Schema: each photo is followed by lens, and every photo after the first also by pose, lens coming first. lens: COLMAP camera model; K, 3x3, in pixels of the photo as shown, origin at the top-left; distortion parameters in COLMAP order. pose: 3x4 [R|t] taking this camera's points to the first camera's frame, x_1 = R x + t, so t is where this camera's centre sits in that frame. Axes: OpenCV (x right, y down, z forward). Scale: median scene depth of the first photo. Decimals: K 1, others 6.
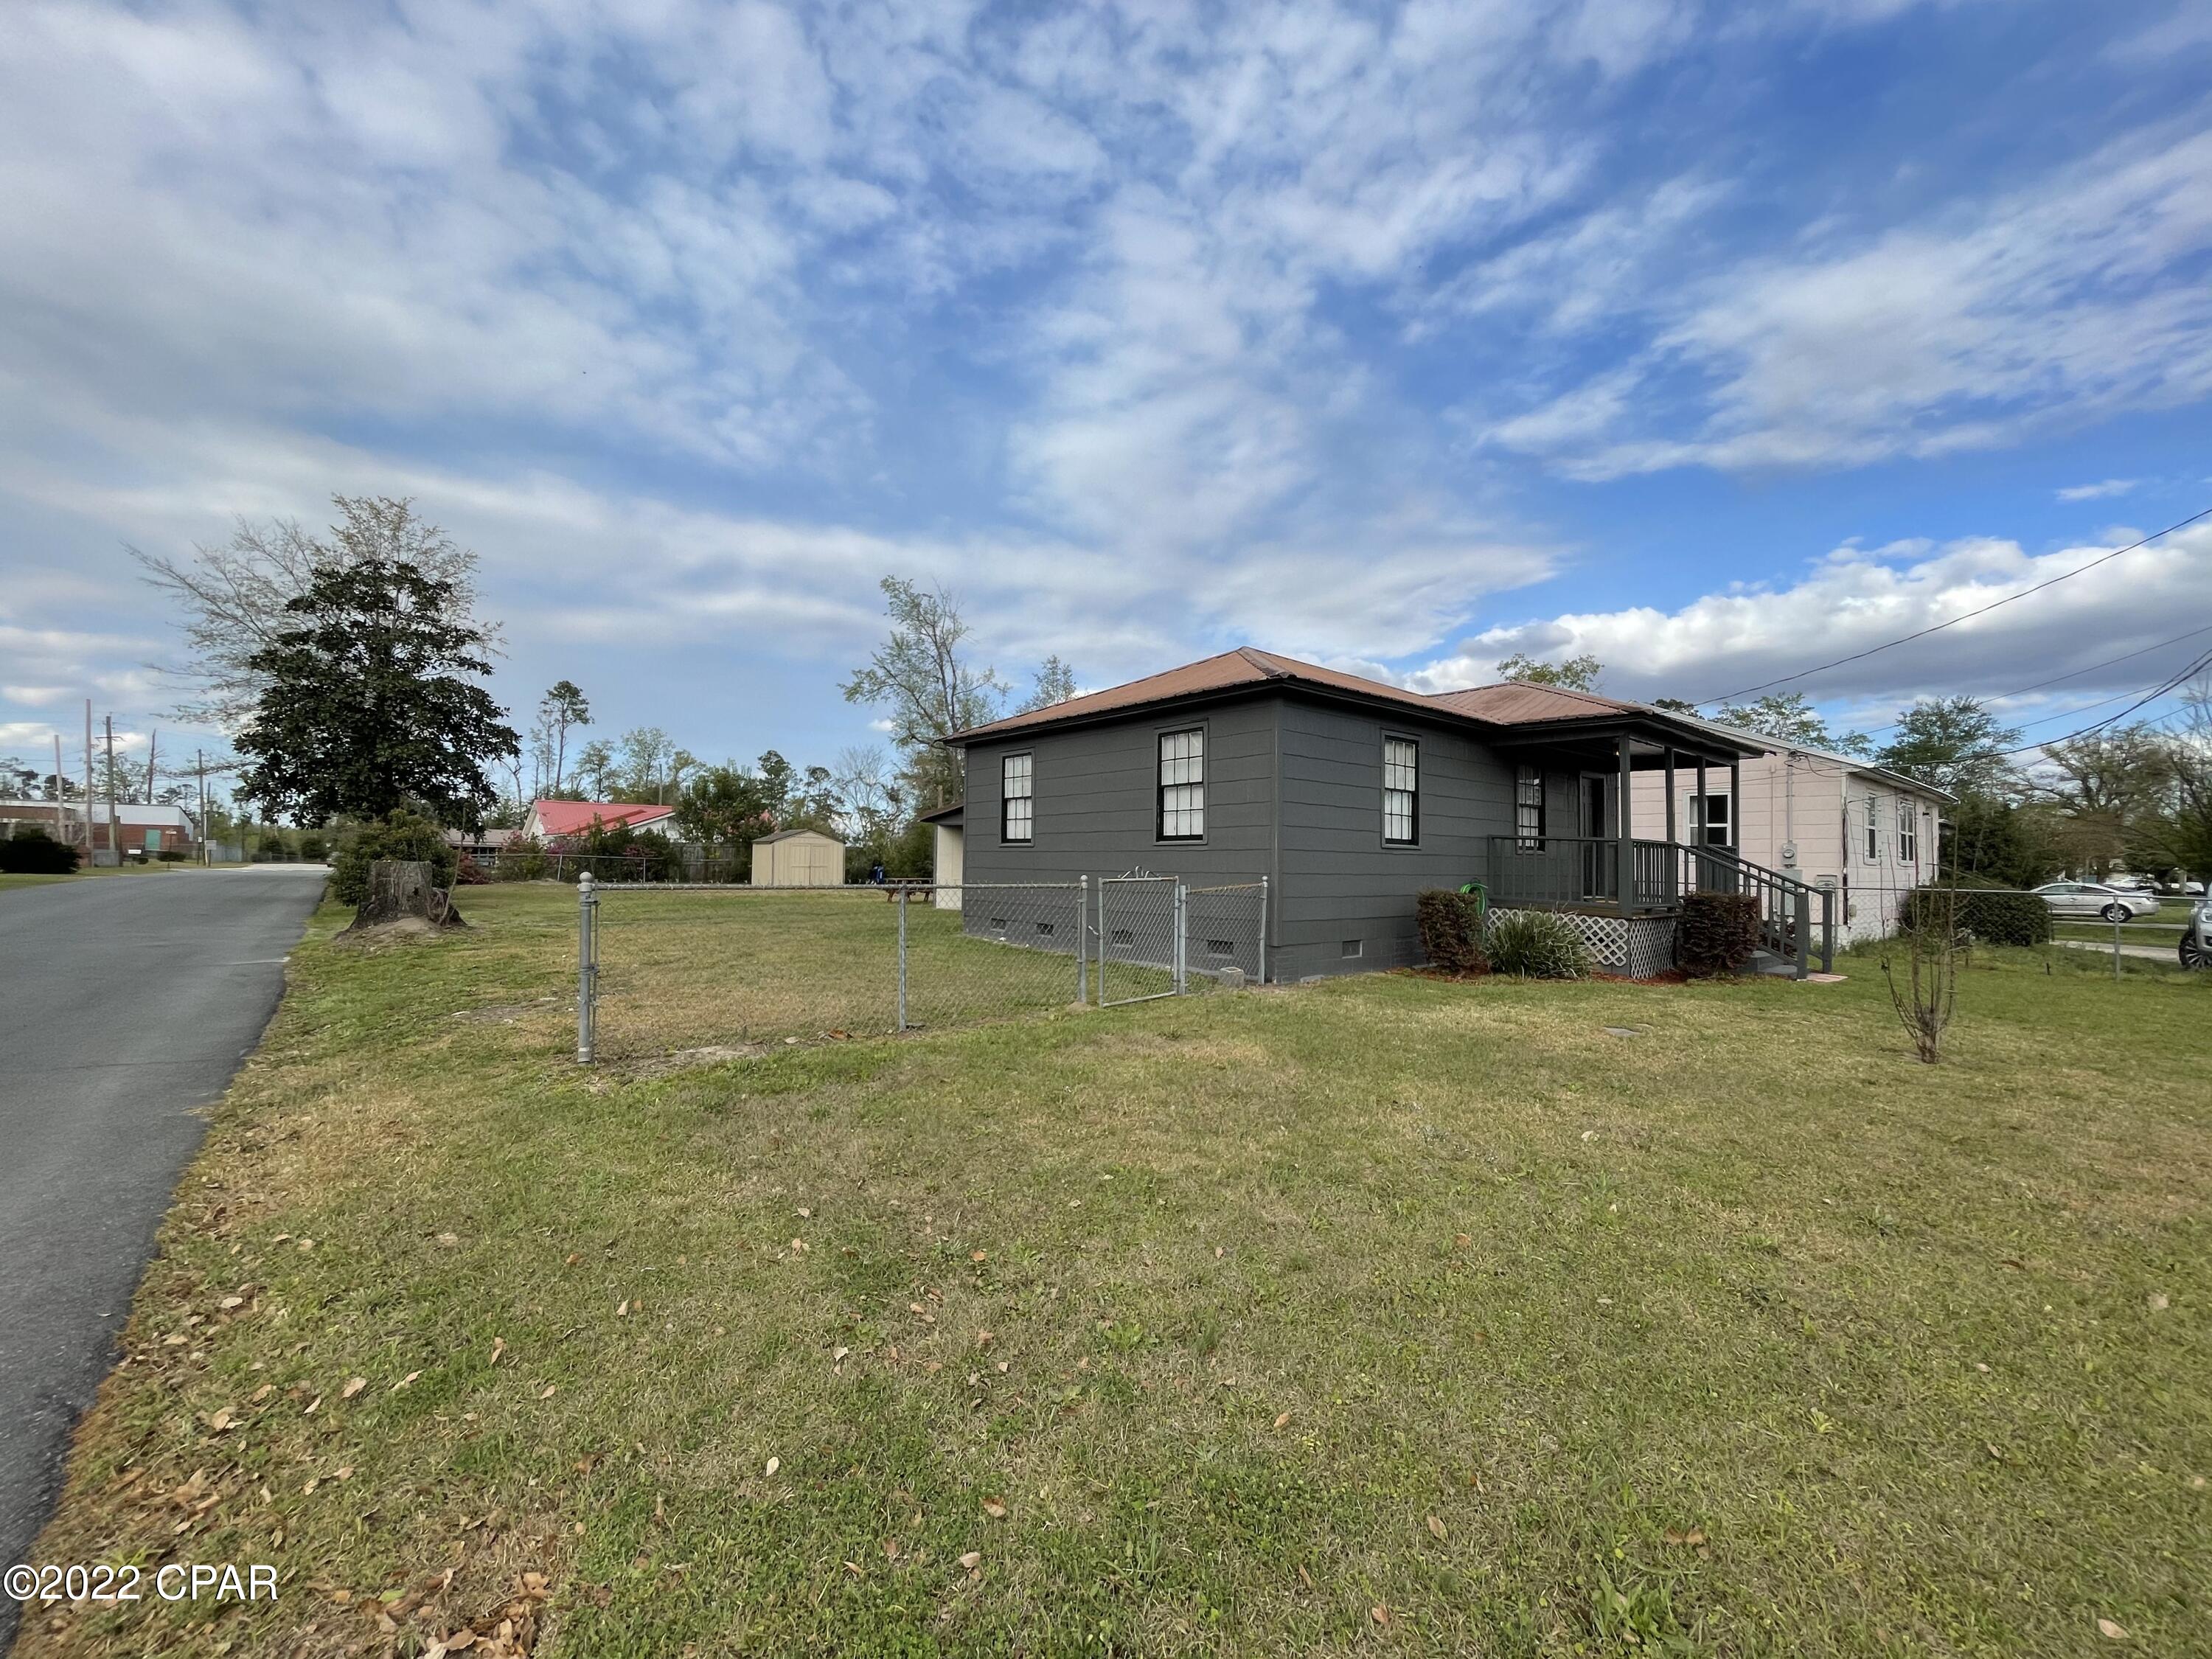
lens RADIAL K [[894.3, 0, 1106.0], [0, 894.3, 829.5], [0, 0, 1]] dist [0.001210, 0.000065]
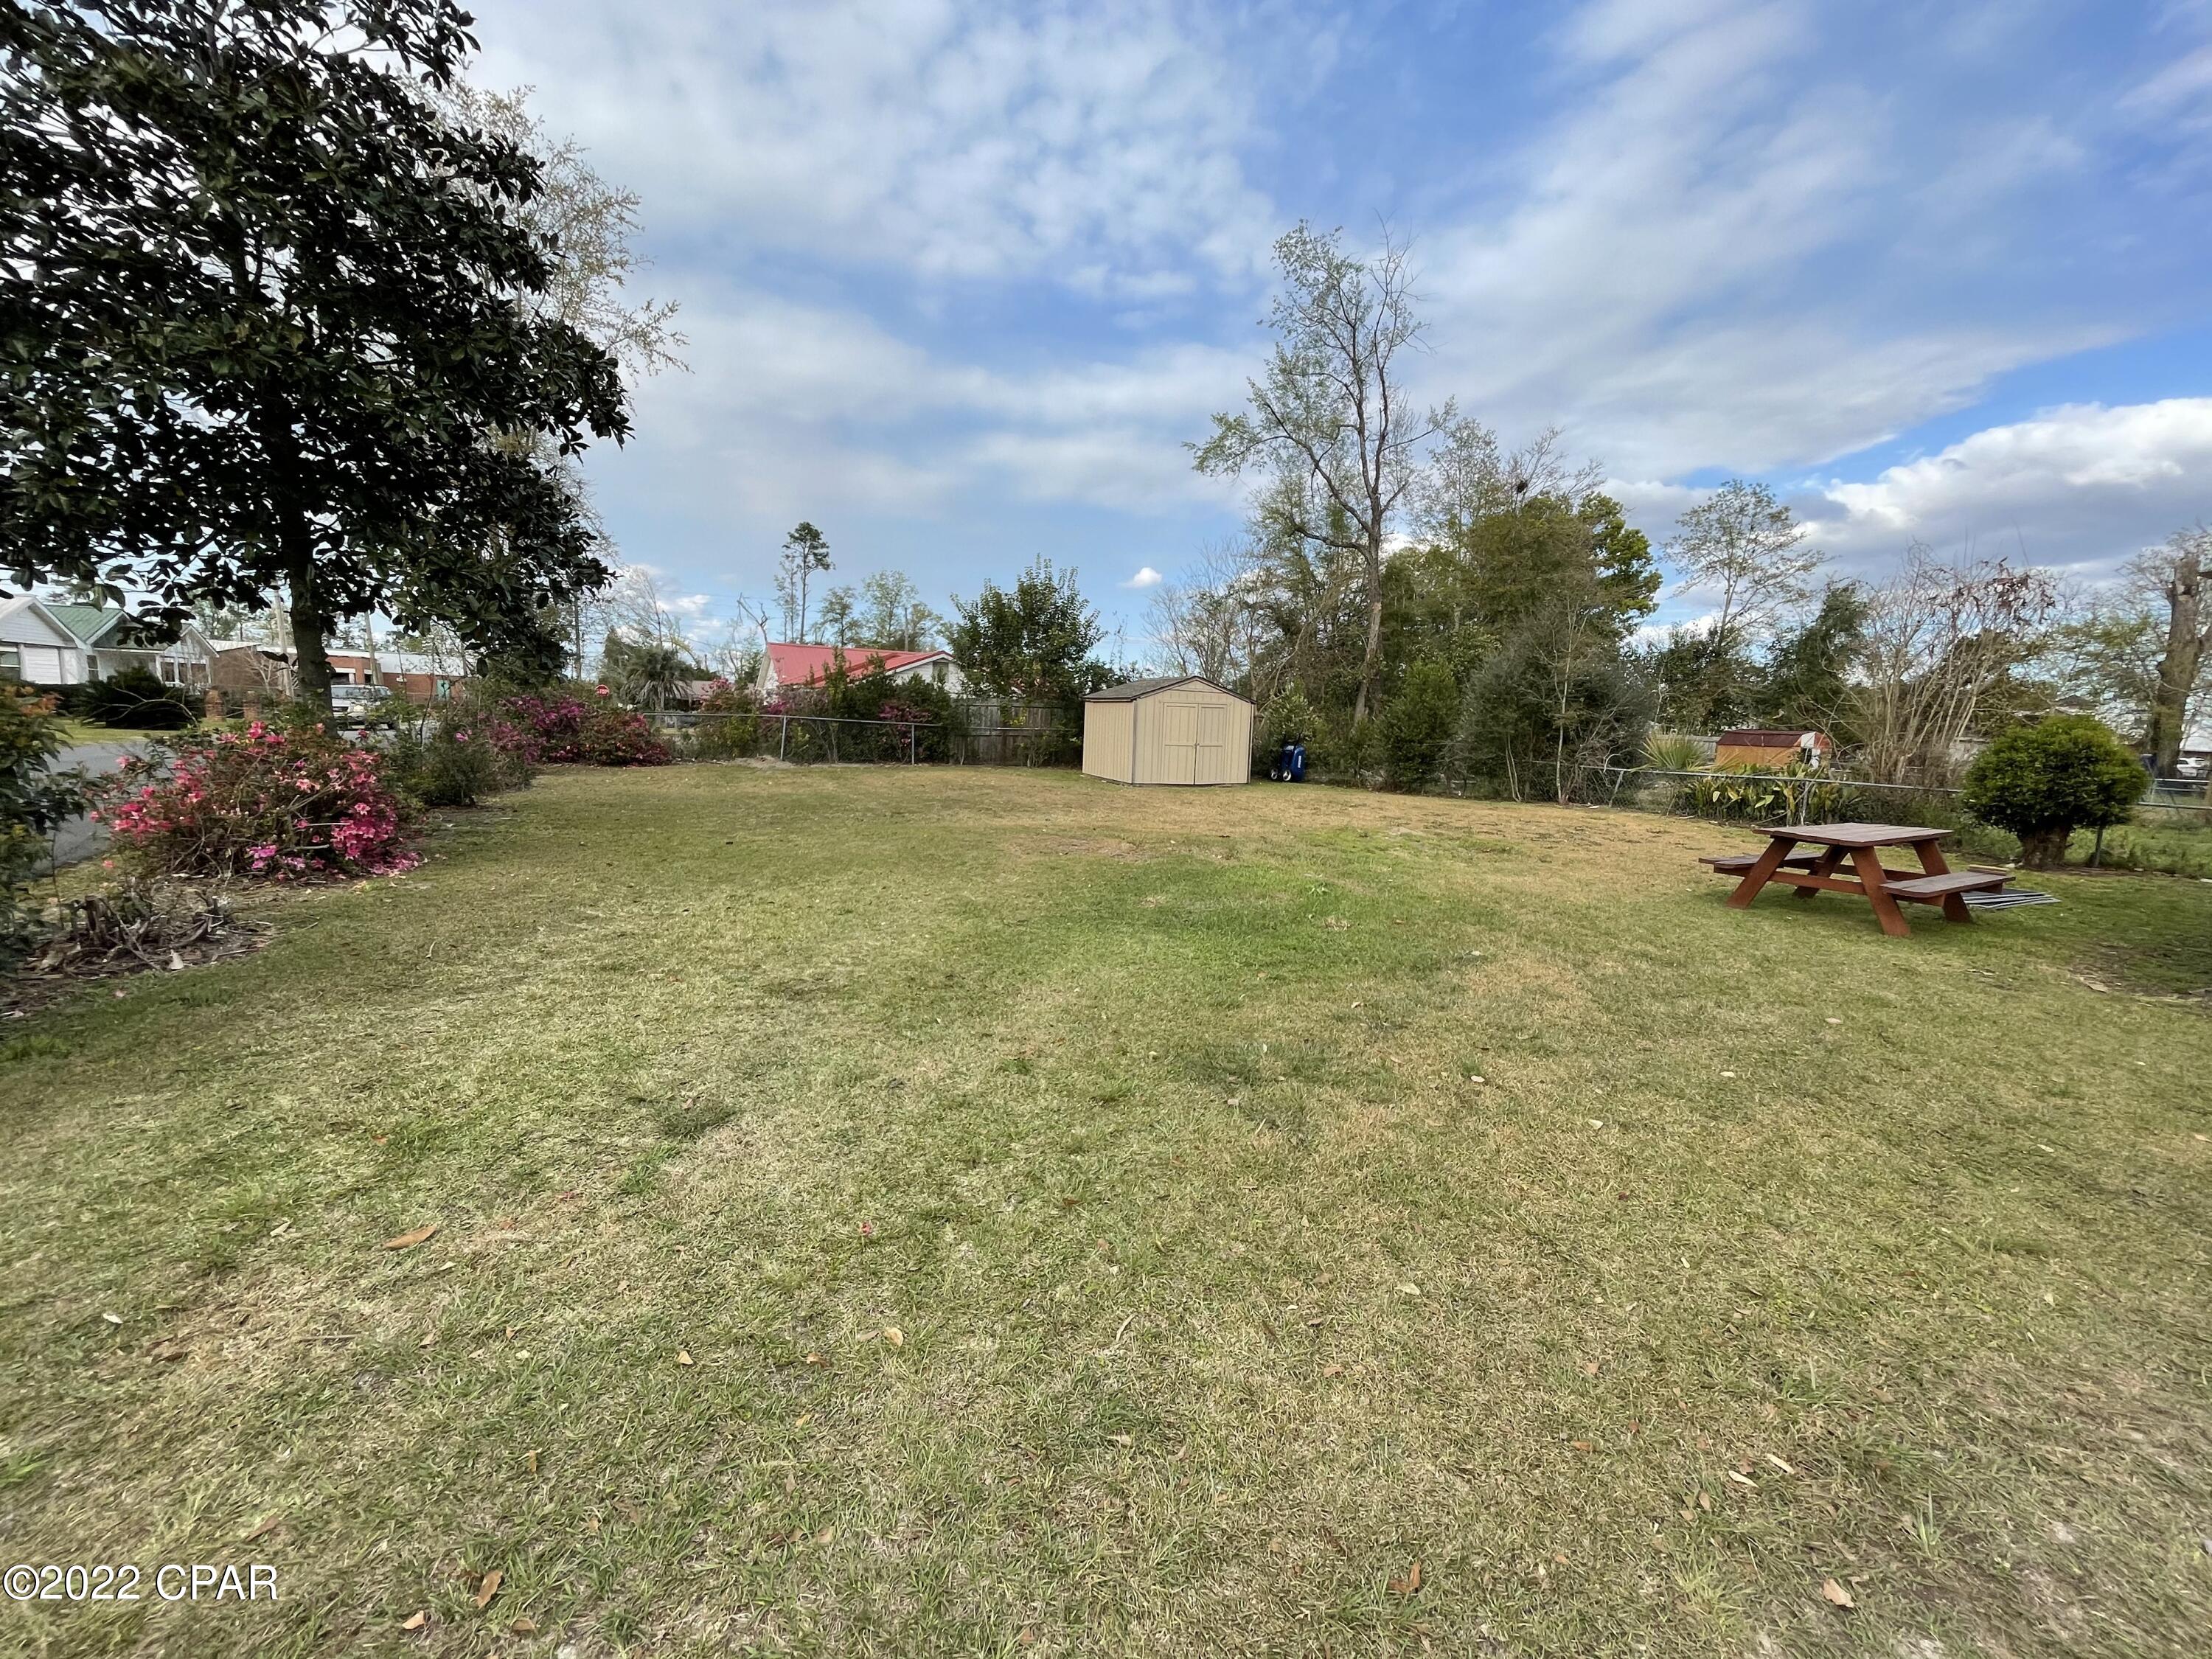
lens RADIAL K [[894.3, 0, 1106.0], [0, 894.3, 829.5], [0, 0, 1]] dist [0.001210, 0.000065]
pose [[0.972701, 0.047401, -0.227171, -0.200953], [-0.012433, 0.988155, 0.152953, 0.007052], [0.231731, -0.145953, 0.961769, 0.356112]]
